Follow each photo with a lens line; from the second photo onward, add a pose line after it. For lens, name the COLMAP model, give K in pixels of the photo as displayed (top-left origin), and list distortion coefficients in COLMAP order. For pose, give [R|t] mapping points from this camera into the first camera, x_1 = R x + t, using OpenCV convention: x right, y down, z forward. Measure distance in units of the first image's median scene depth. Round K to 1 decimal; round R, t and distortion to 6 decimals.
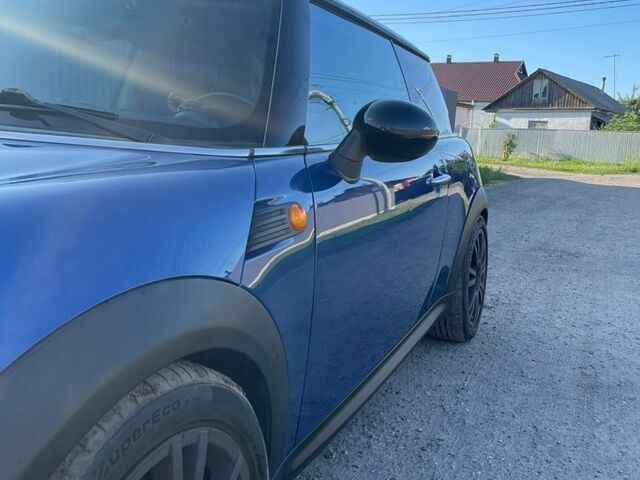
lens RADIAL K [[657.3, 0, 319.8], [0, 657.3, 229.5], [0, 0, 1]] dist [0.092863, -0.154785]
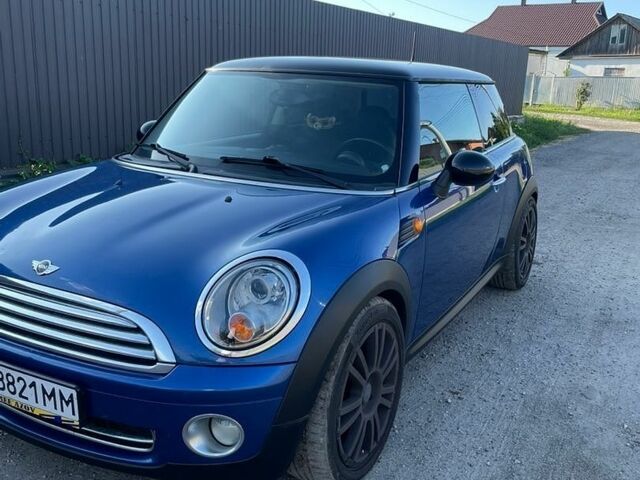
lens RADIAL K [[657.3, 0, 319.8], [0, 657.3, 229.5], [0, 0, 1]] dist [0.092863, -0.154785]
pose [[0.995126, 0.009871, -0.098119, -0.051351], [-0.001756, 0.996593, 0.082457, -0.064404], [0.098598, -0.081882, 0.991753, -0.378623]]
